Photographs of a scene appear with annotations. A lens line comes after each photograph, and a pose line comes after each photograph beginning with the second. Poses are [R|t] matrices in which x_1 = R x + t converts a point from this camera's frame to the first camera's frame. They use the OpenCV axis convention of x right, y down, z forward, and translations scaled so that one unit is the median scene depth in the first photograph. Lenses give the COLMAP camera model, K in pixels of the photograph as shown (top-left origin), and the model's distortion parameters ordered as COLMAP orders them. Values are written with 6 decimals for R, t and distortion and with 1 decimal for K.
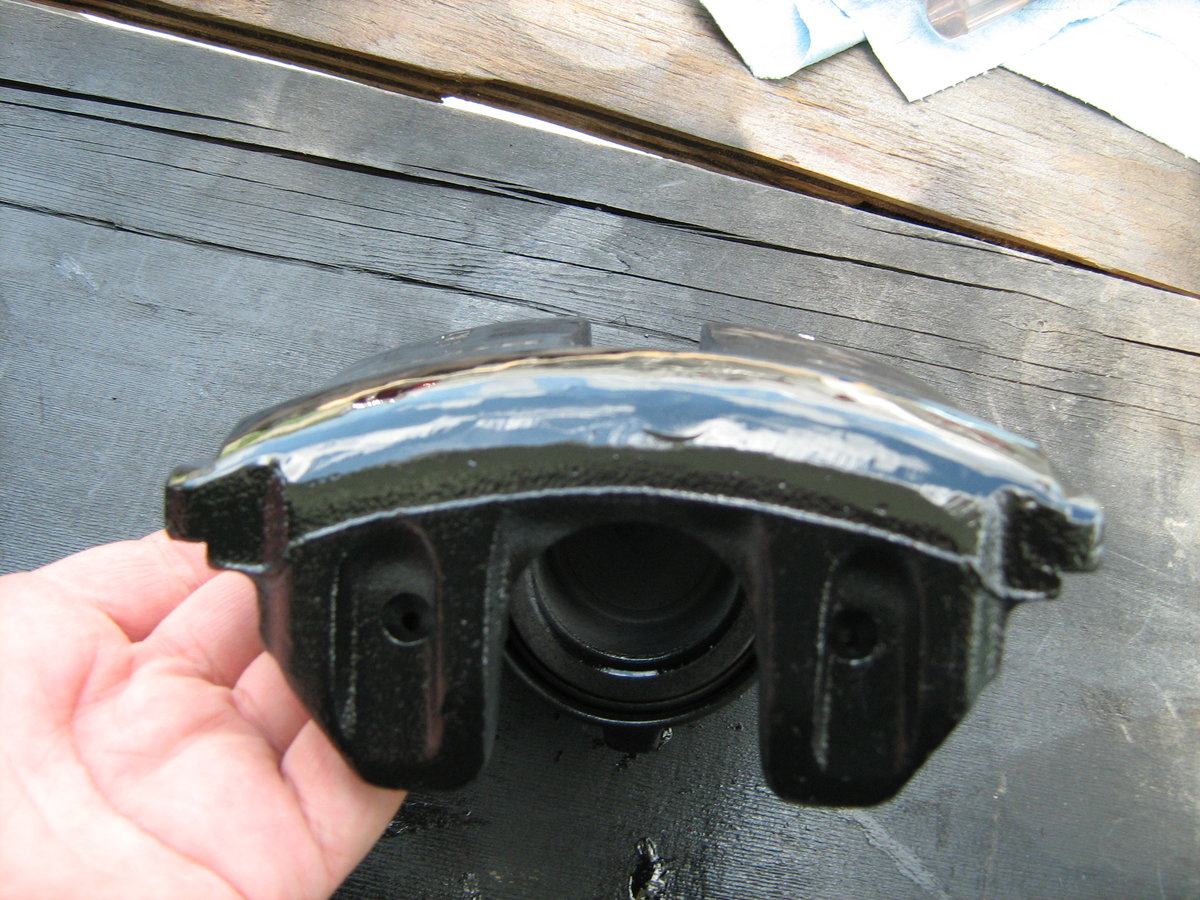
lens RADIAL K [[1356.6, 0, 596.9], [0, 1356.6, 453.8], [0, 0, 1]] dist [-0.117837, 0.000000]
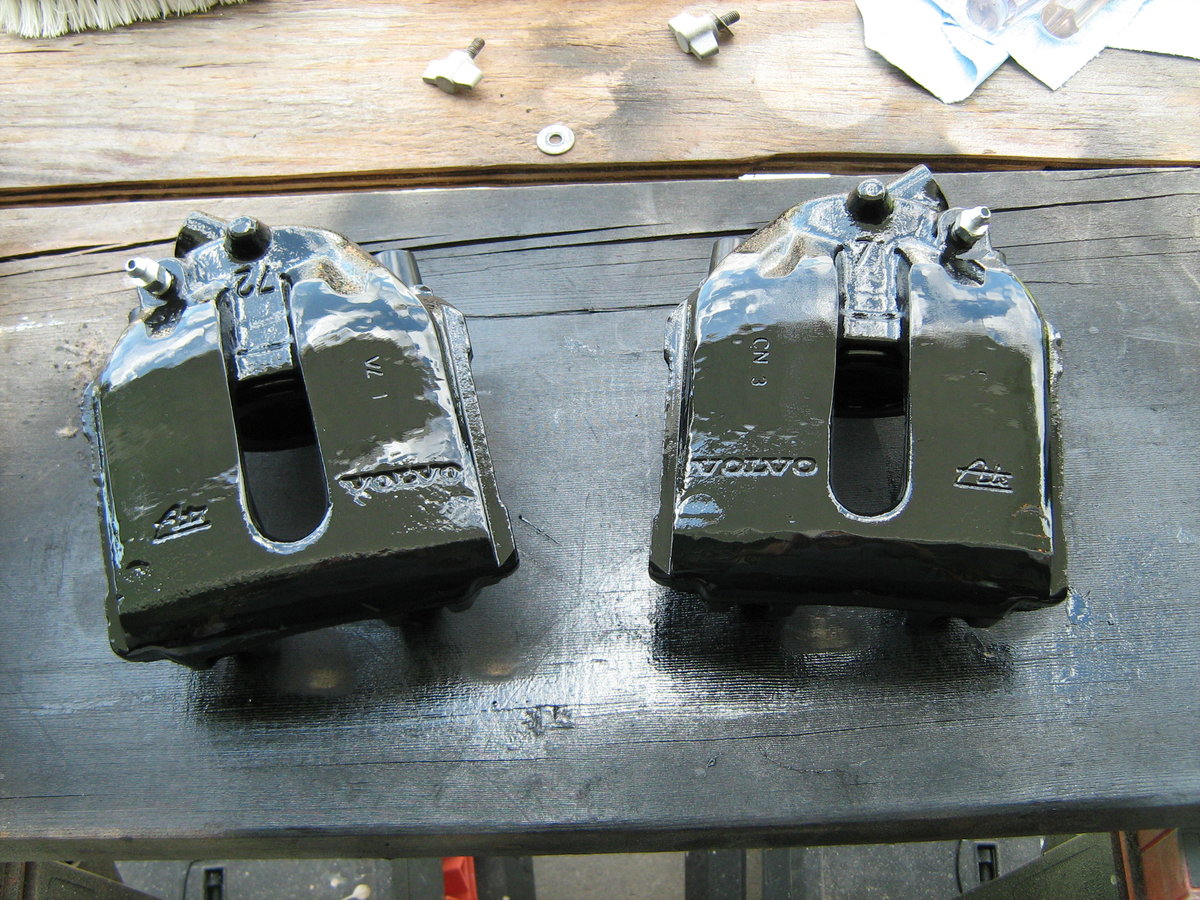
lens RADIAL K [[1356.6, 0, 601.5], [0, 1356.6, 445.4], [0, 0, 1]] dist [-0.117837, 0.000000]
pose [[0.960887, -0.268793, -0.066683, -0.235741], [0.263959, 0.961755, -0.073164, 0.072853], [0.083798, 0.052701, 0.995088, -0.413226]]
